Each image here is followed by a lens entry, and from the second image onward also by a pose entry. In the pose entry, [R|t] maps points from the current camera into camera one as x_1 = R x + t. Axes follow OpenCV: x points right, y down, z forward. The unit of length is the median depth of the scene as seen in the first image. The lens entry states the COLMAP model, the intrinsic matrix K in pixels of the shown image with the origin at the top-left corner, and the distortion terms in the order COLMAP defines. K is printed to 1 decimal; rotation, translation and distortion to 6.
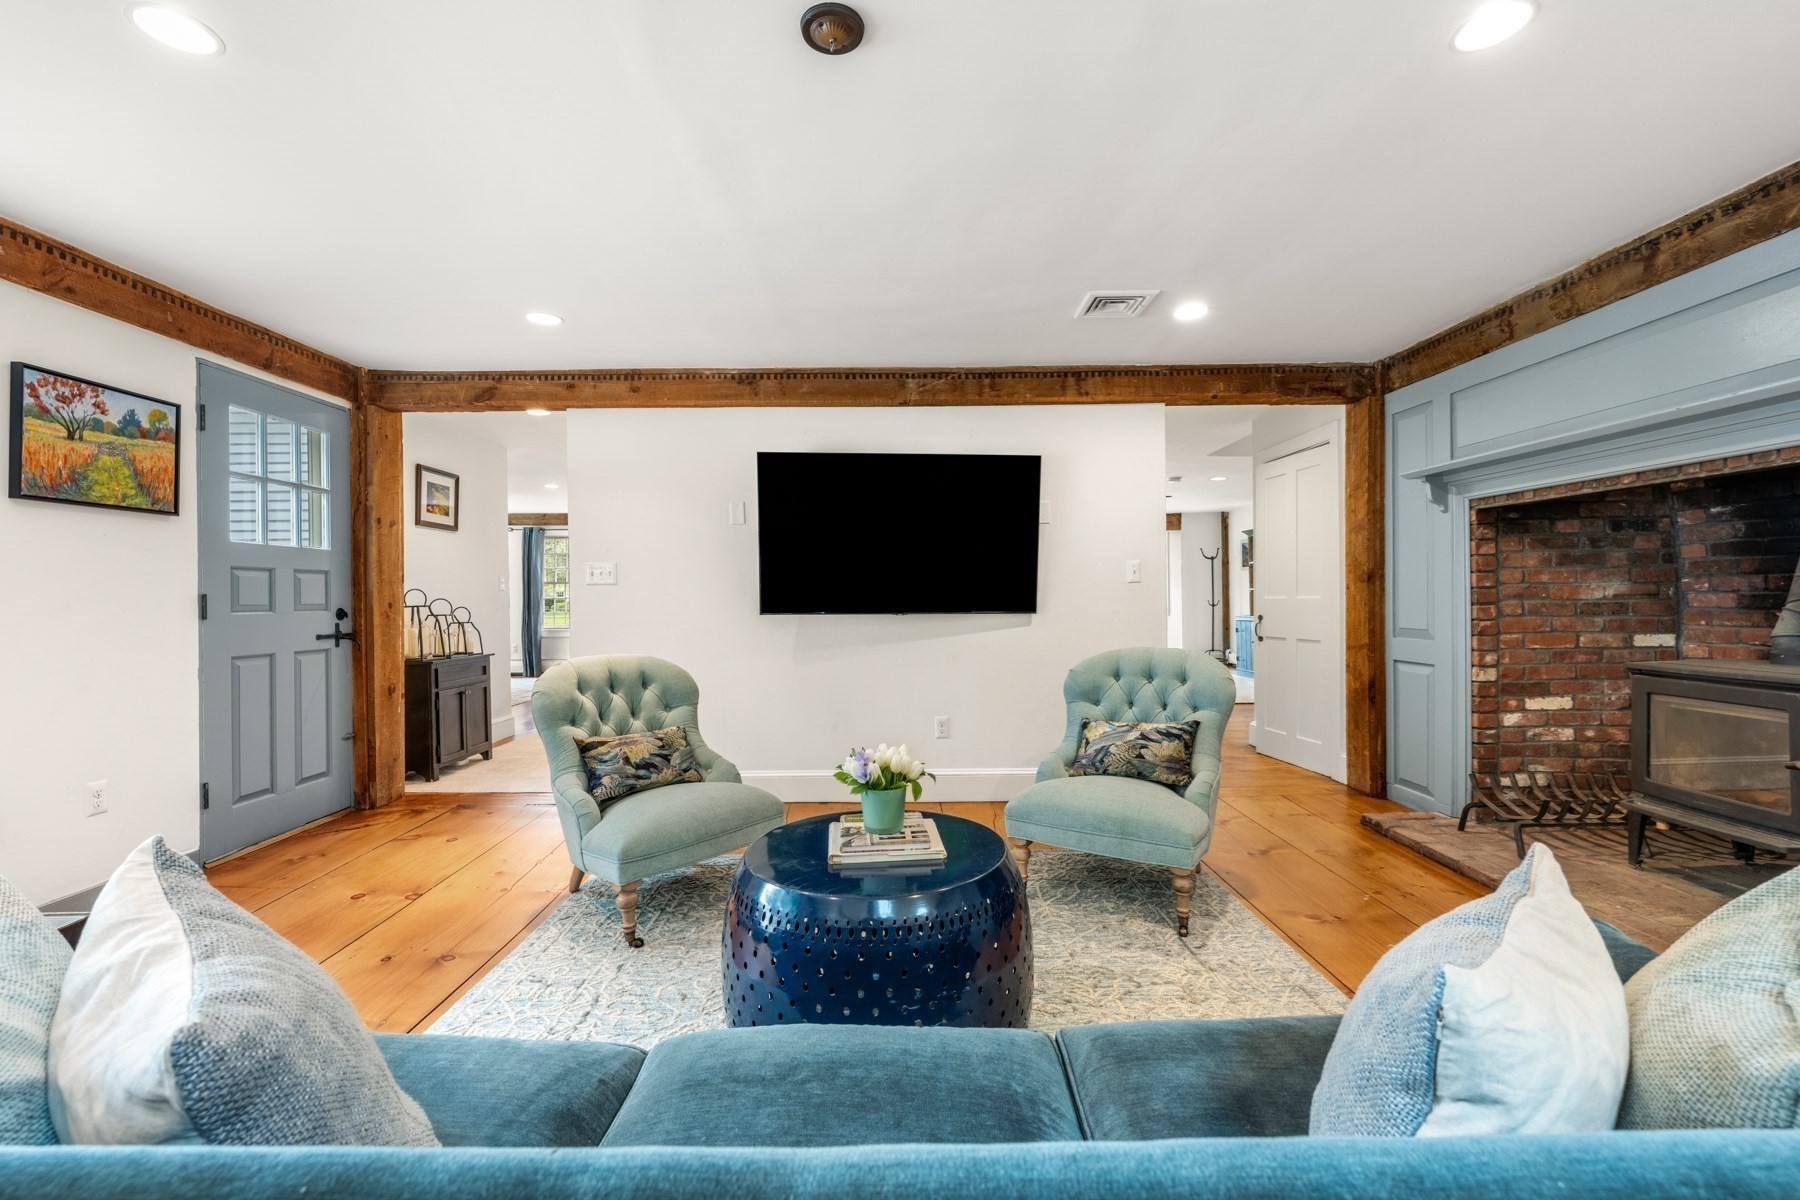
lens RADIAL K [[763.2, 0, 900.0], [0, 763.2, 600.0], [0, 0, 1]] dist [-0.000003, 0.000305]
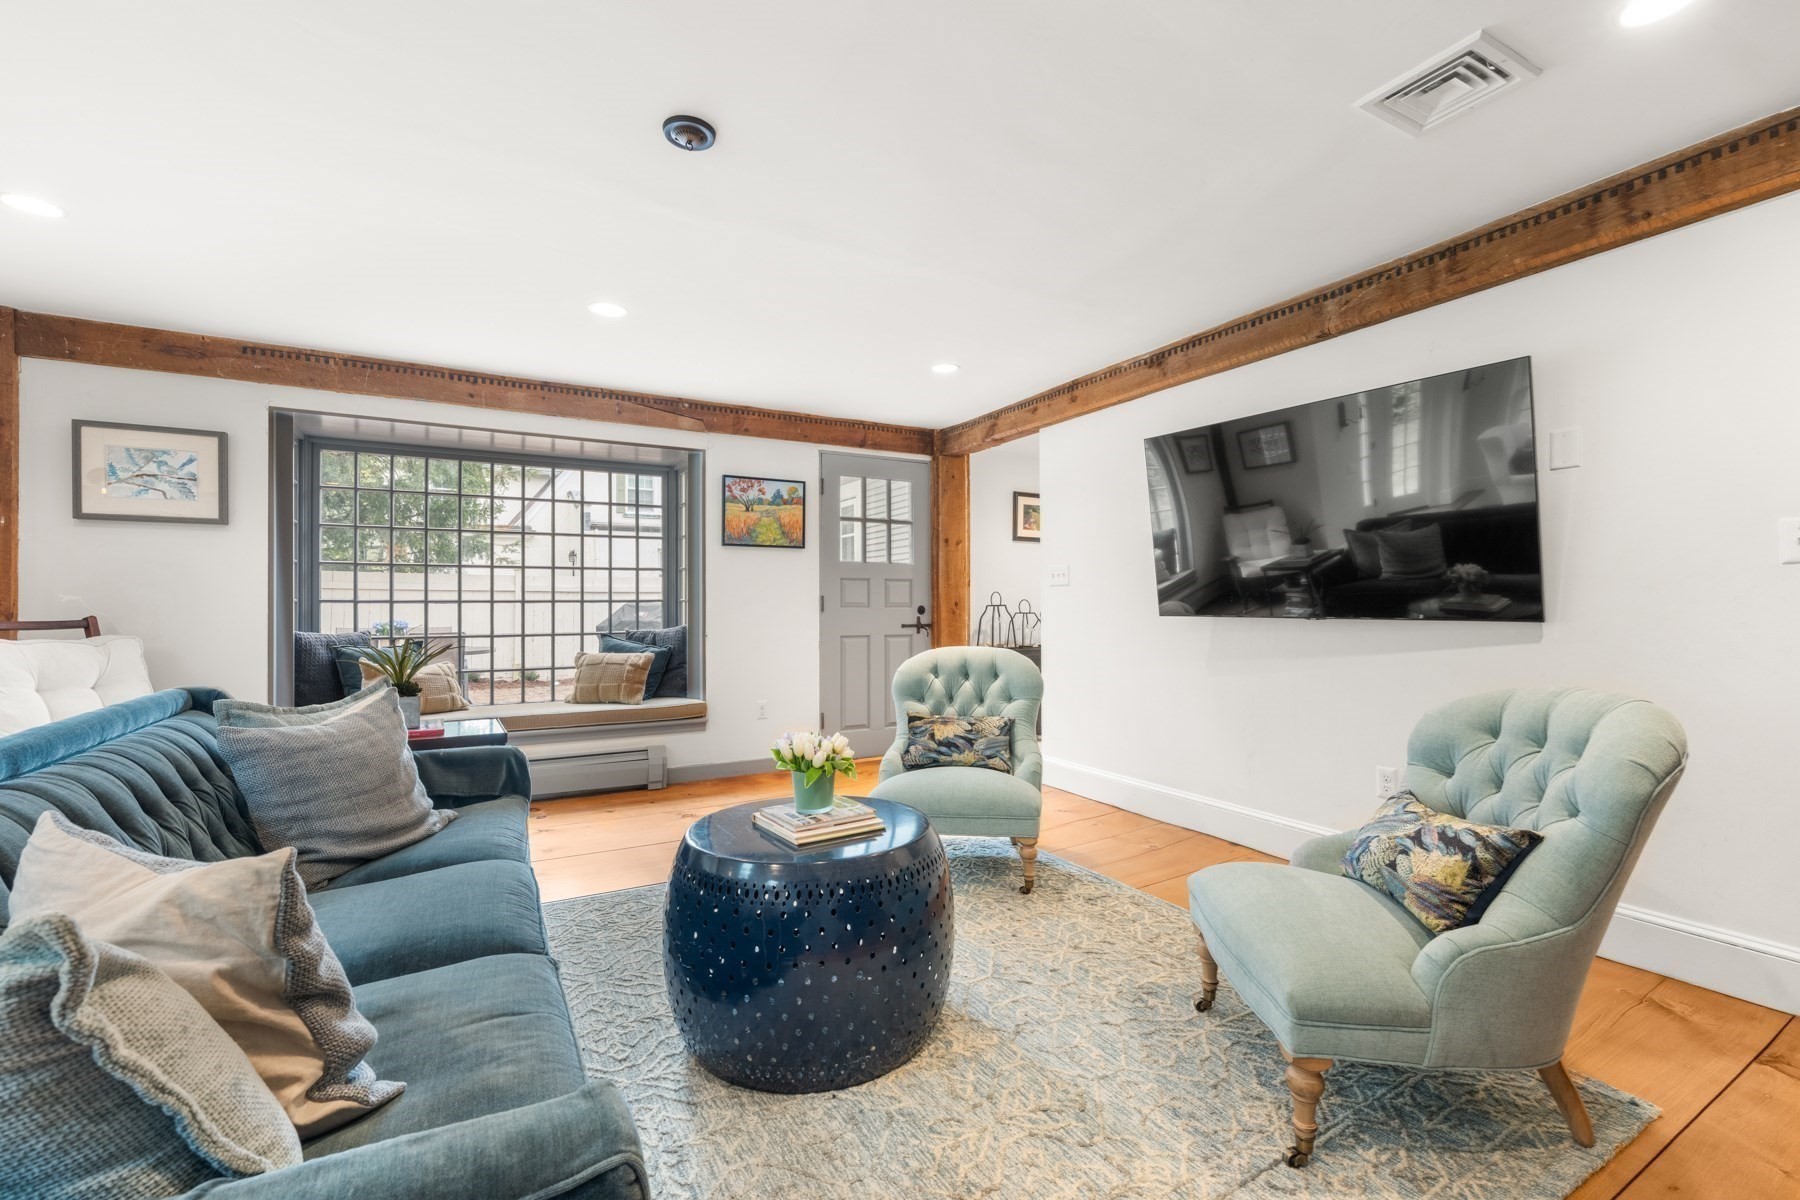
lens RADIAL K [[776.1, 0, 907.4], [0, 776.1, 602.2], [0, 0, 1]] dist [0.001041, -0.000175]
pose [[0.484559, 0.002149, -0.874756, 0.609396], [-0.003909, 0.999992, 0.000291, 0.004846], [0.874750, 0.003278, 0.484564, 0.361800]]
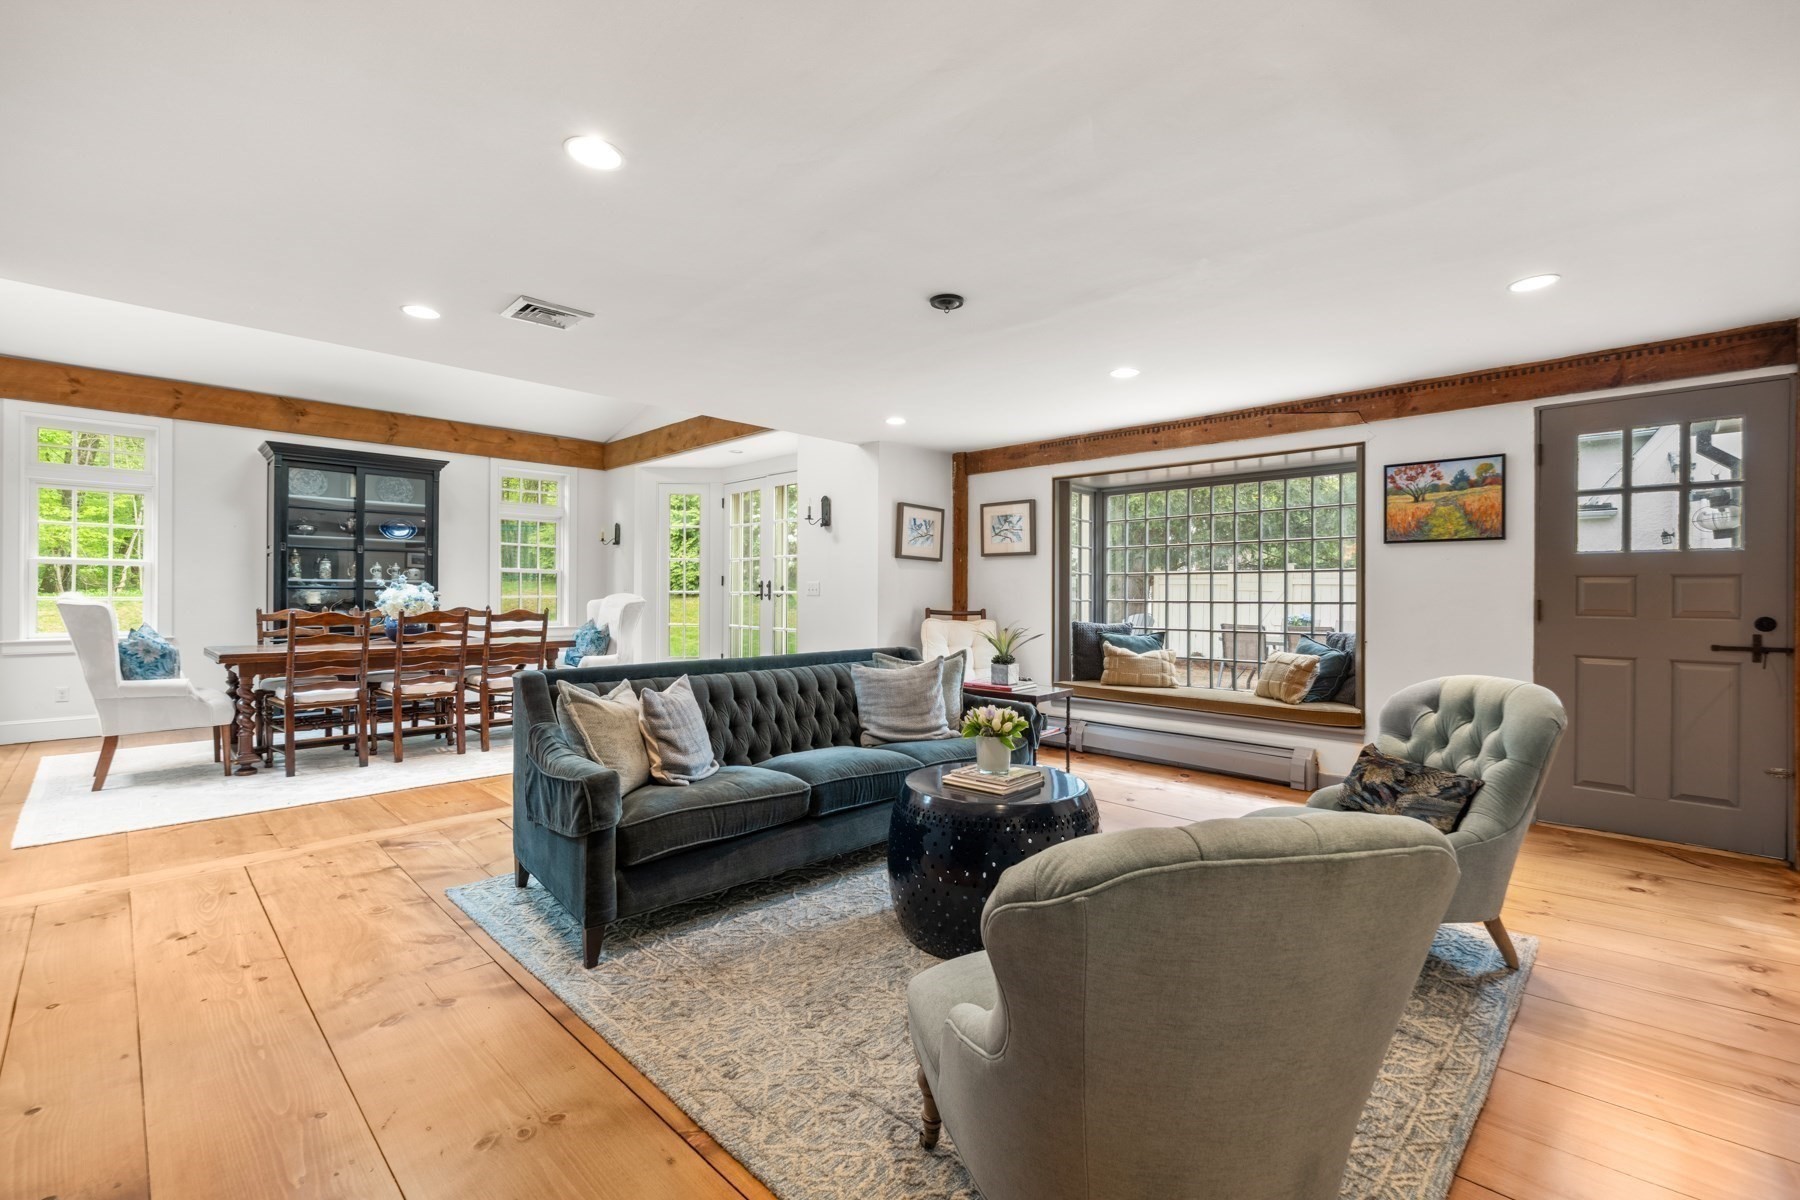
lens RADIAL K [[763.2, 0, 900.0], [0, 763.2, 600.0], [0, 0, 1]] dist [-0.000003, 0.000305]
pose [[-0.706562, 0.004940, -0.707634, 0.668315], [-0.005101, 0.999914, 0.012074, -0.016638], [0.707632, 0.012141, -0.706476, 1.137813]]
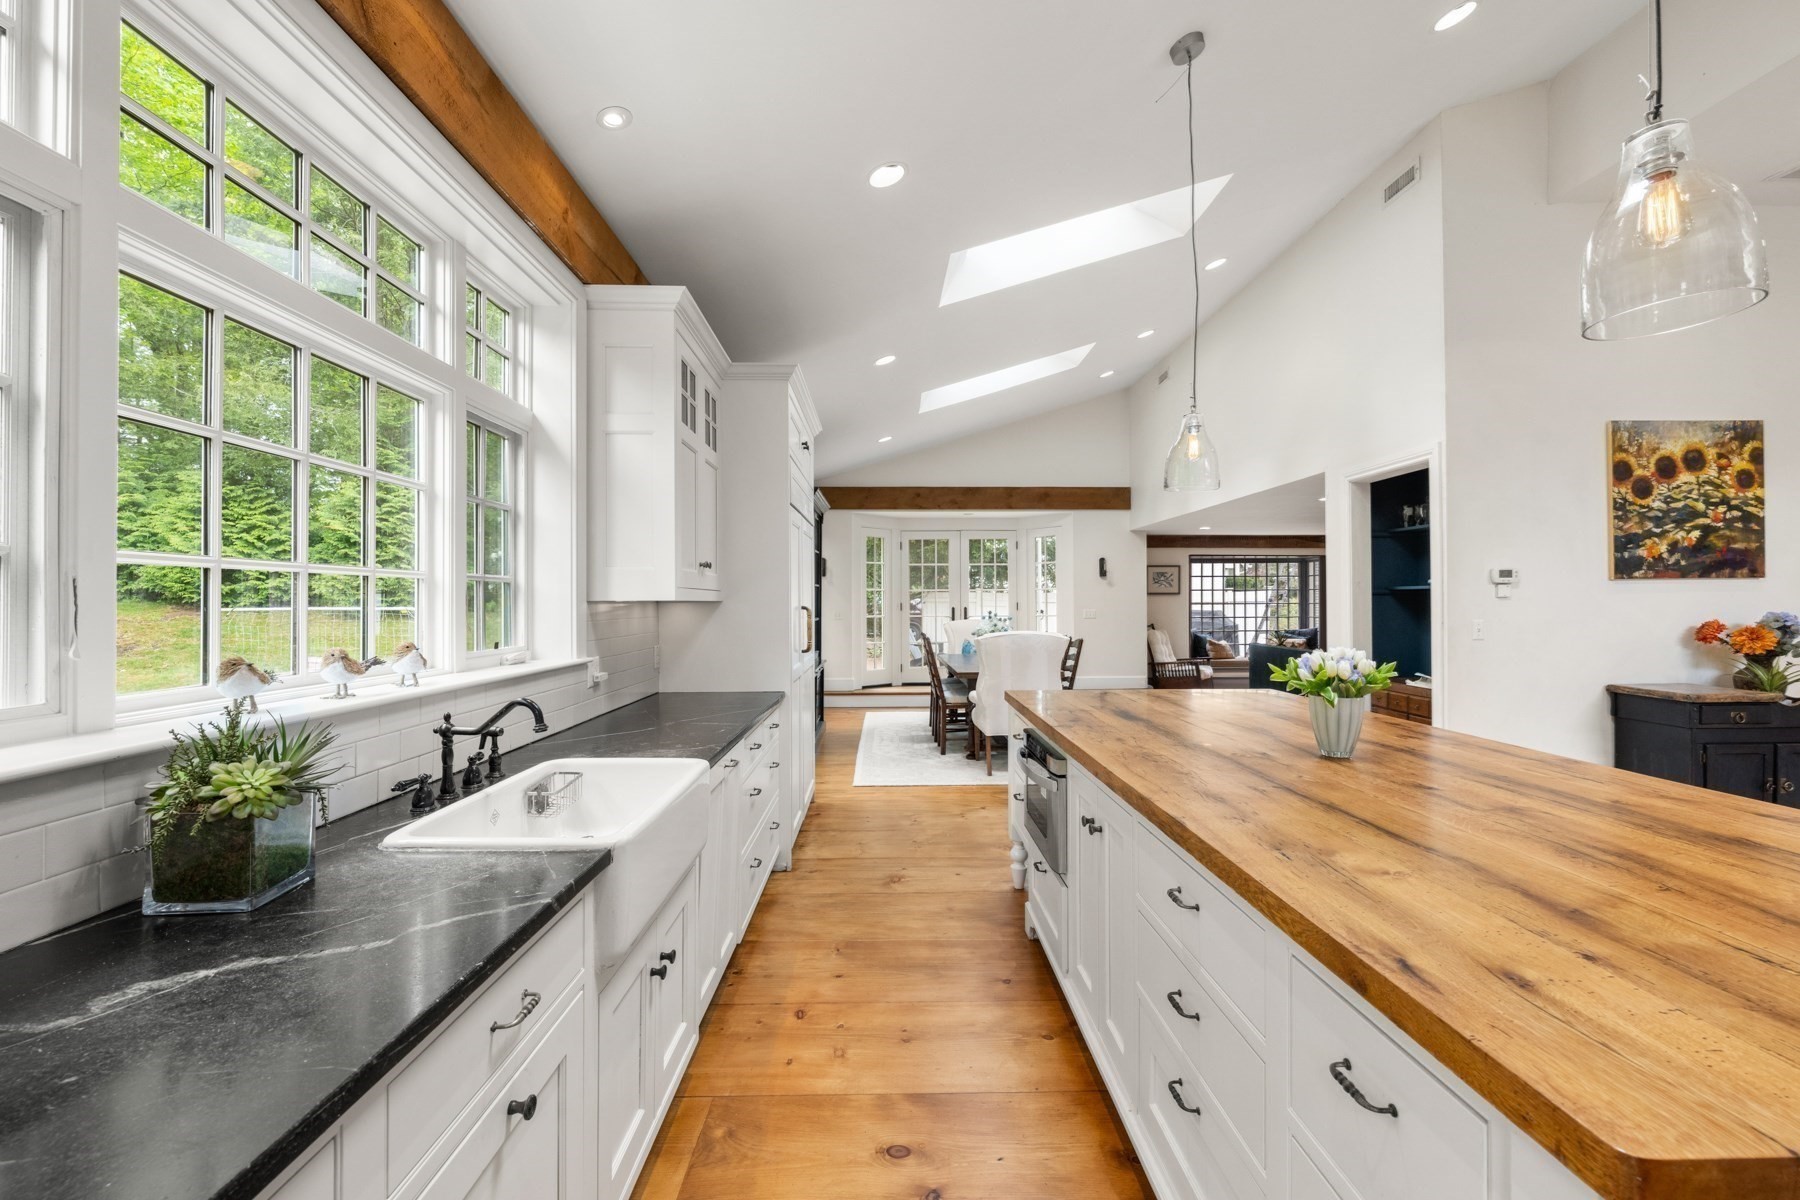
lens RADIAL K [[763.2, 0, 900.0], [0, 763.2, 600.0], [0, 0, 1]] dist [-0.000003, 0.000305]
pose [[0.007576, -0.002721, -0.999968, 2.699177], [-0.000225, 0.999996, -0.002722, -0.069876], [0.999971, 0.000246, 0.007576, -1.317205]]
